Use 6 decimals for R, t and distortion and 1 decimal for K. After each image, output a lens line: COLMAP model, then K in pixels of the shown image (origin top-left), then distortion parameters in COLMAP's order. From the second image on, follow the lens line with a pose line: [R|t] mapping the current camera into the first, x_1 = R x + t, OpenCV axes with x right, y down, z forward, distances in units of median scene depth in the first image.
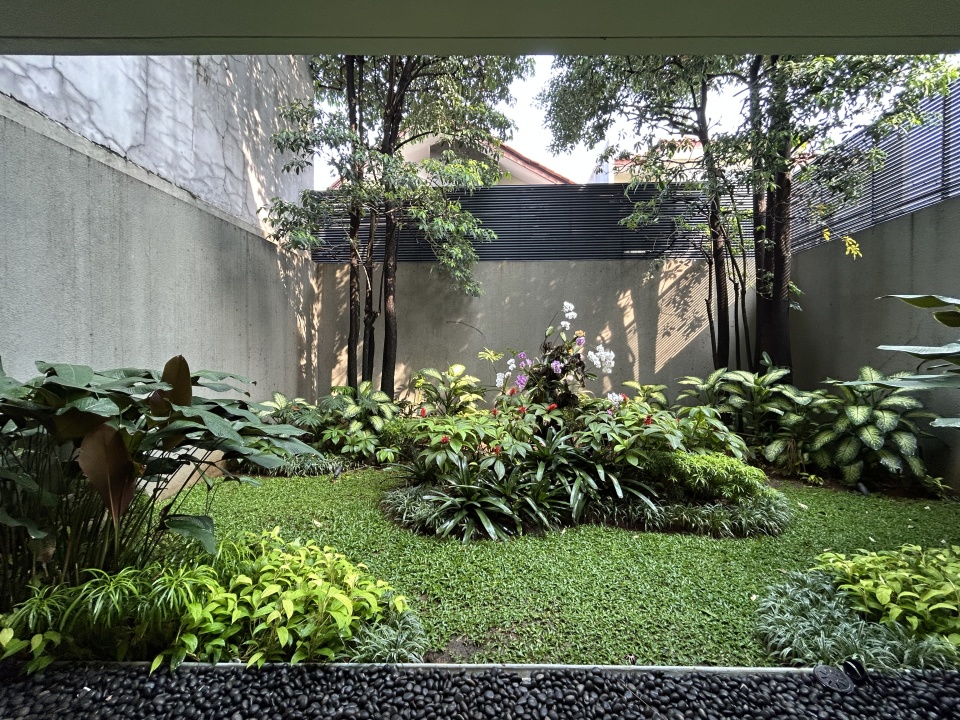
lens RADIAL K [[390.8, 0, 478.0], [0, 390.8, 357.7], [0, 0, 1]] dist [0.001590, 0.000702]
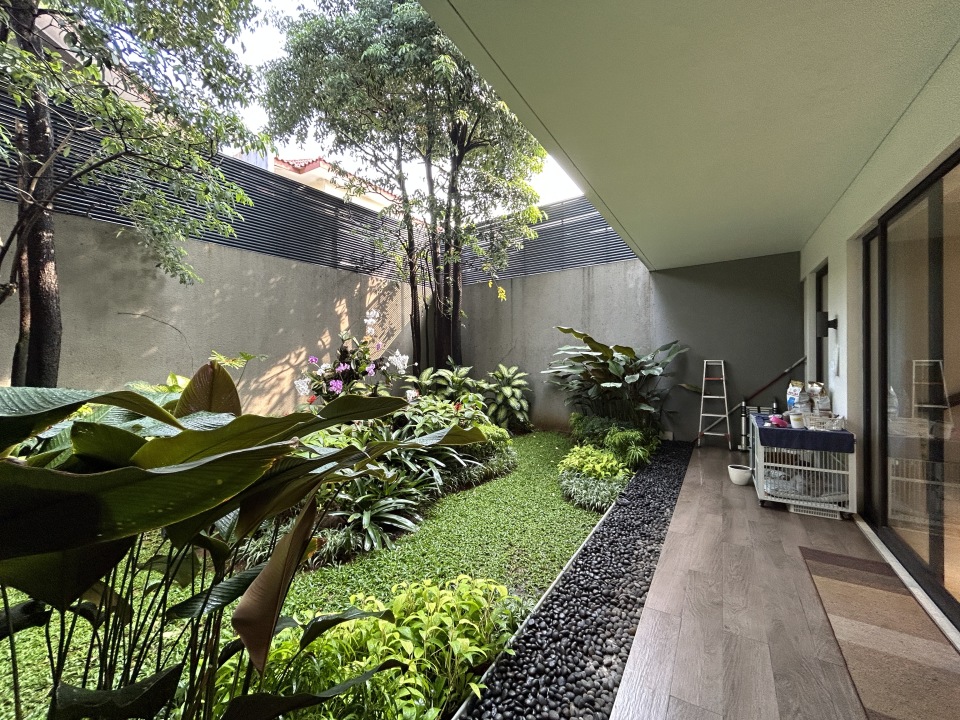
lens RADIAL K [[390.8, 0, 478.0], [0, 390.8, 357.7], [0, 0, 1]] dist [0.001590, 0.000702]
pose [[0.525749, -0.008064, 0.850602, -0.339125], [0.019715, 0.999802, -0.002708, -0.000981], [-0.850411, 0.018193, 0.525803, 0.126185]]
